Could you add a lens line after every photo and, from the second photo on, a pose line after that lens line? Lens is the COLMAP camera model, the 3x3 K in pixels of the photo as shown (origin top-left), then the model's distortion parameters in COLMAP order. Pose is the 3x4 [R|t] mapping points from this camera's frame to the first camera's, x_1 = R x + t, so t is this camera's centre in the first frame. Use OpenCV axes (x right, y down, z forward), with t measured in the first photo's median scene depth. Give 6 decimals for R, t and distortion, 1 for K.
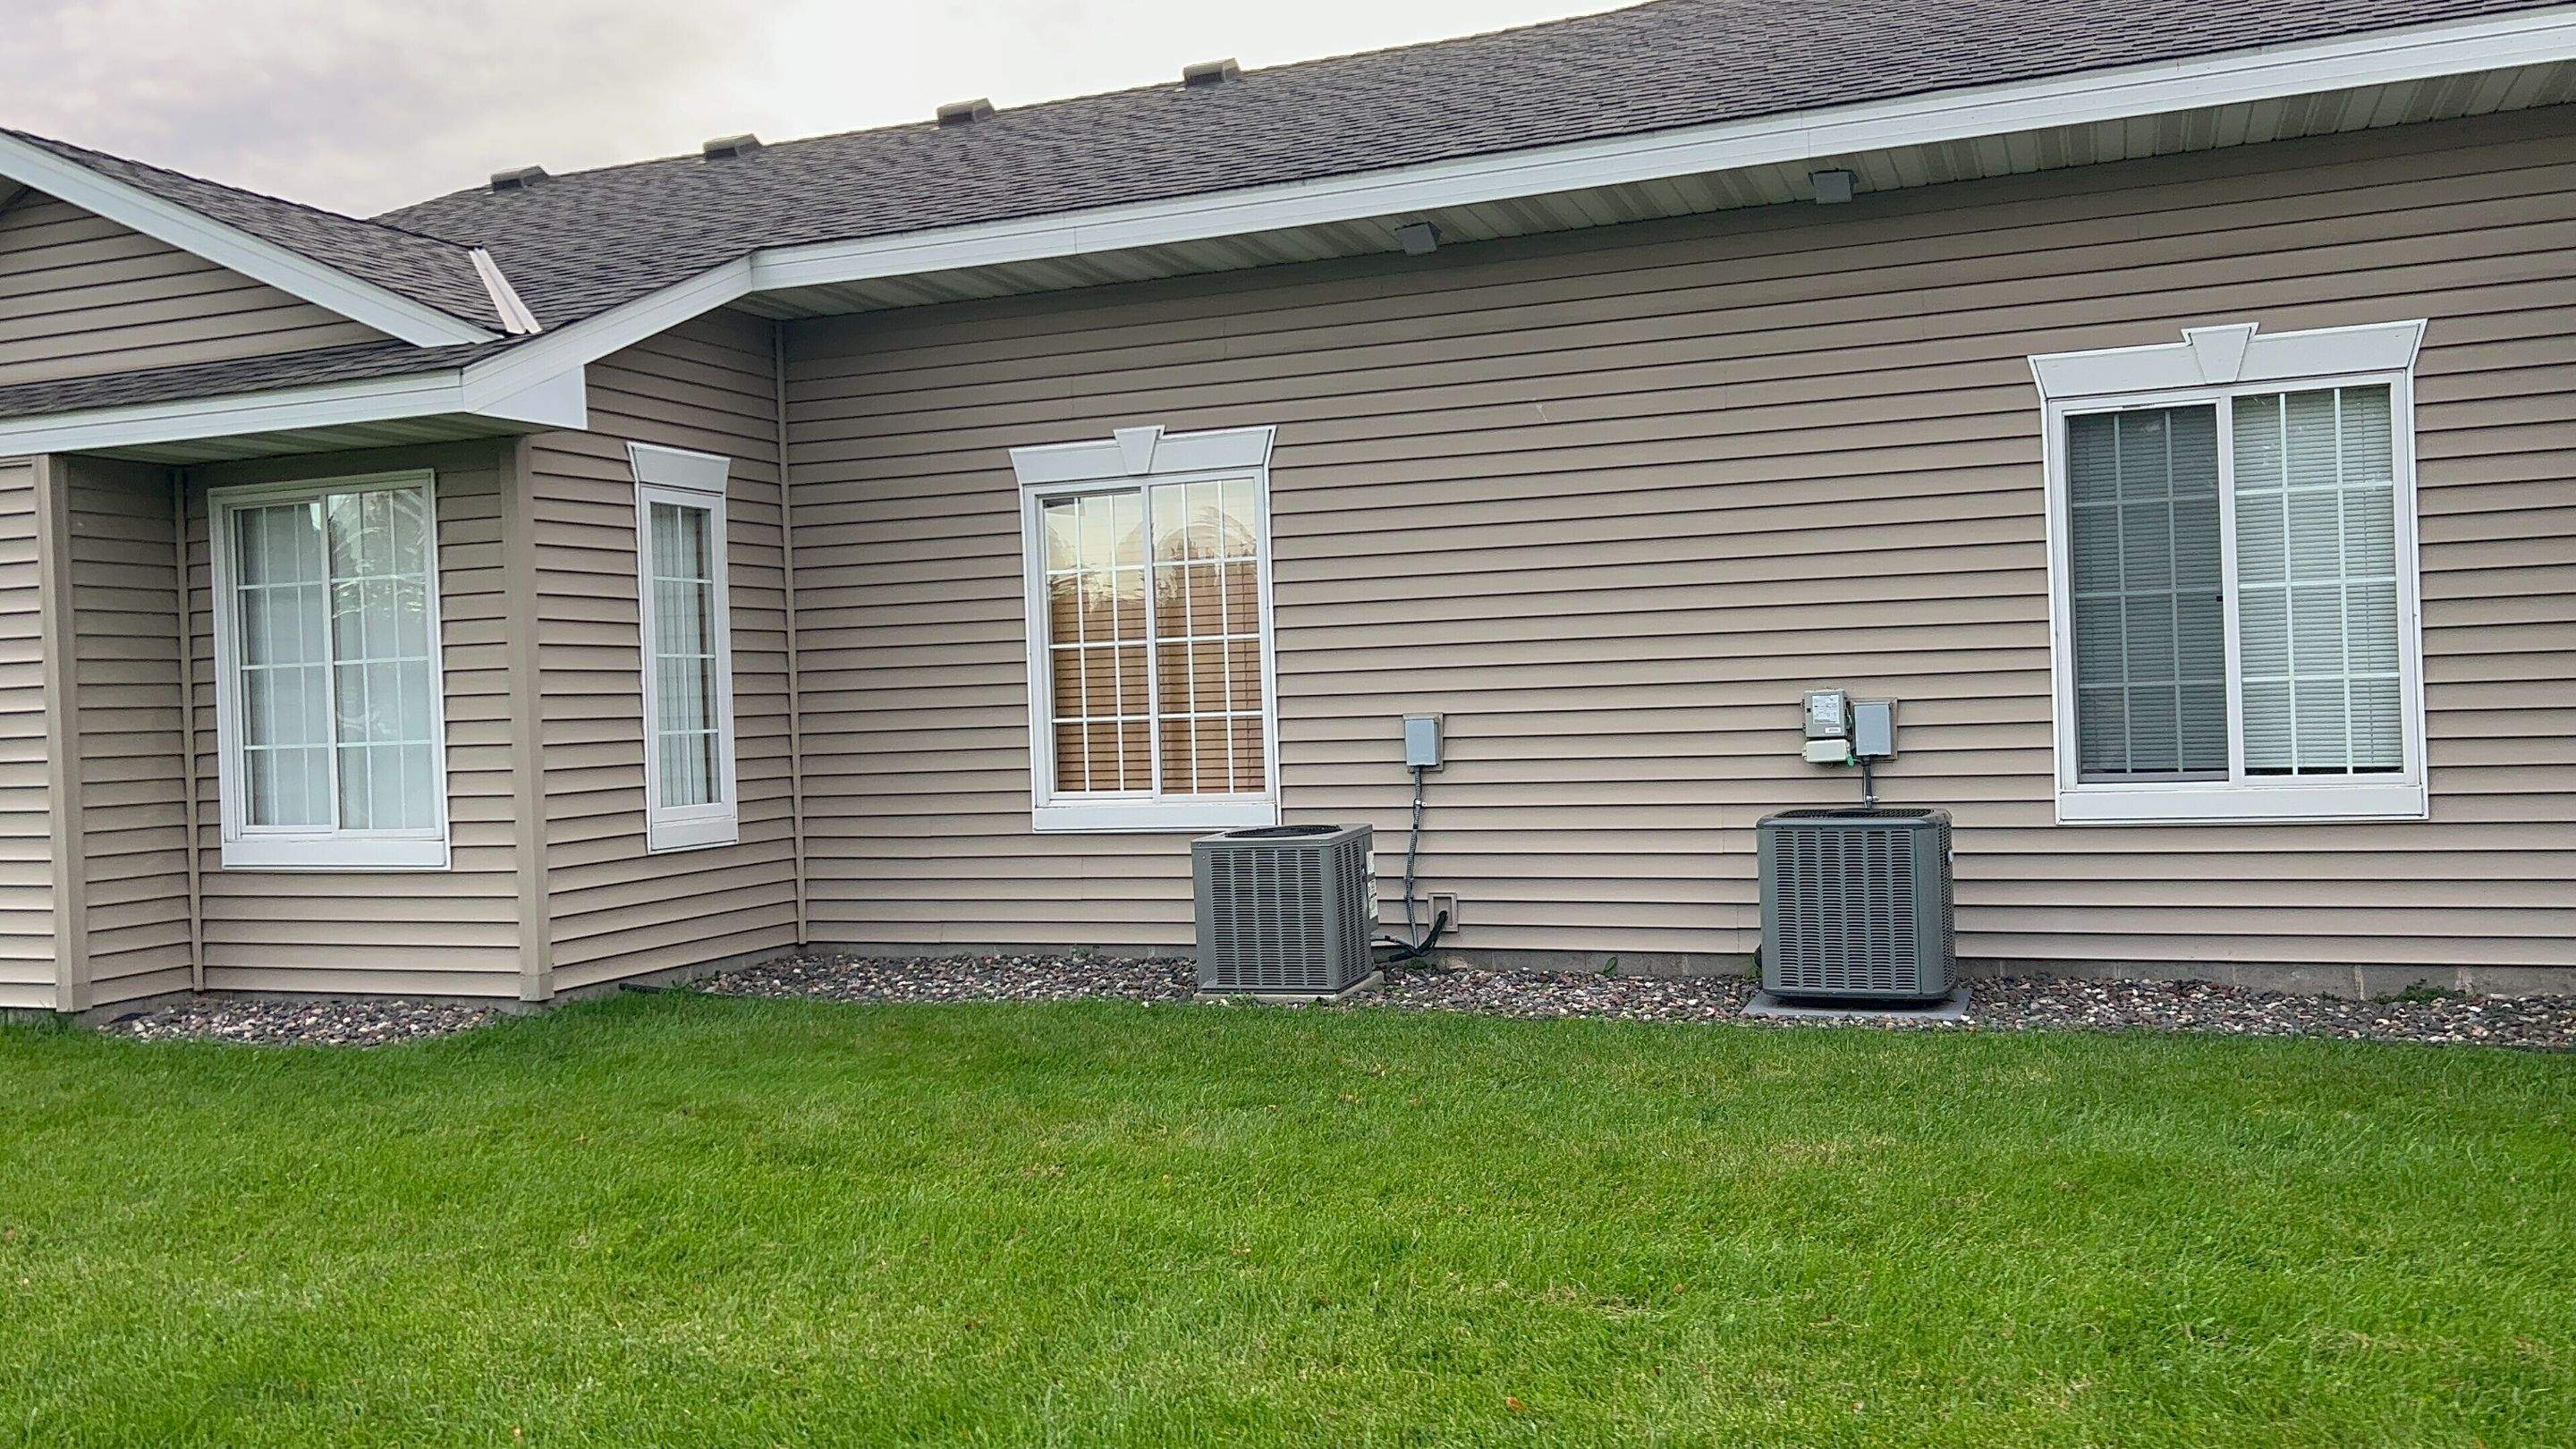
lens RADIAL K [[2124.5, 0, 1305.6], [0, 2124.5, 702.1], [0, 0, 1]] dist [0.114215, -0.192113]
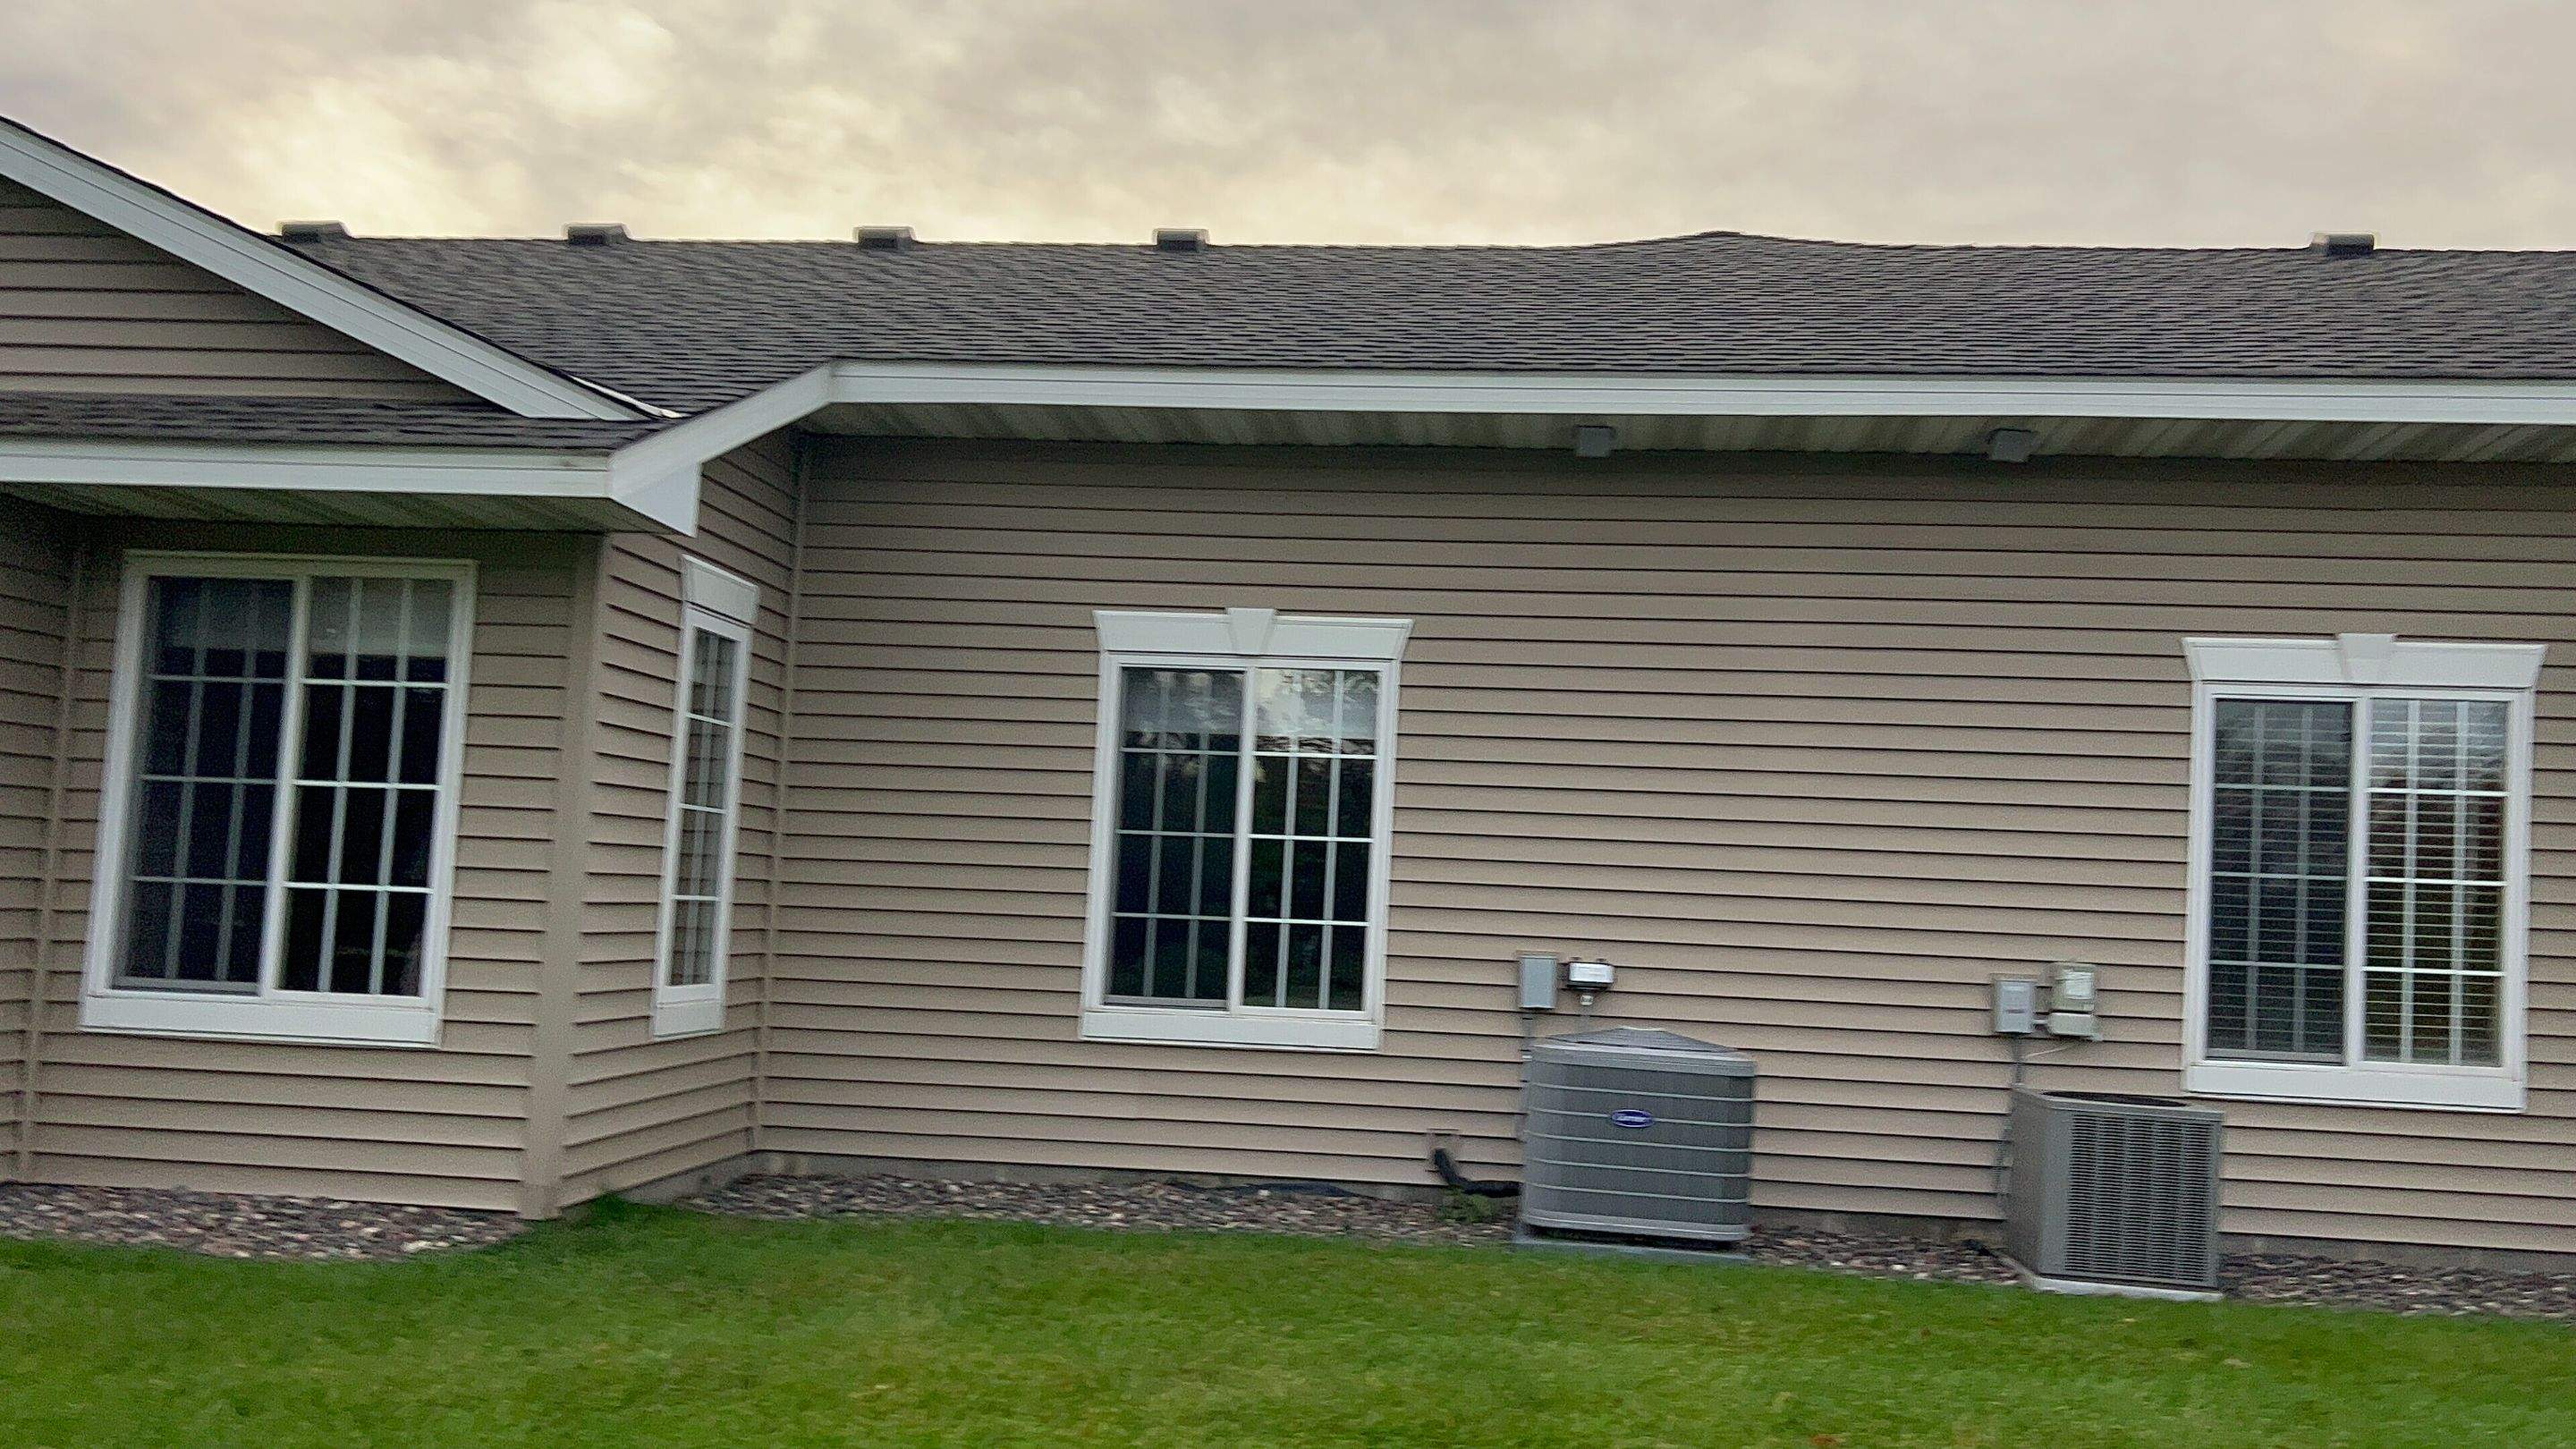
lens RADIAL K [[2124.5, 0, 1305.6], [0, 2124.5, 702.1], [0, 0, 1]] dist [0.114215, -0.192113]
pose [[0.959771, 0.099085, 0.262721, -0.310824], [-0.073234, 0.991618, -0.106448, 0.010850], [-0.271066, 0.082925, 0.958982, 0.122951]]
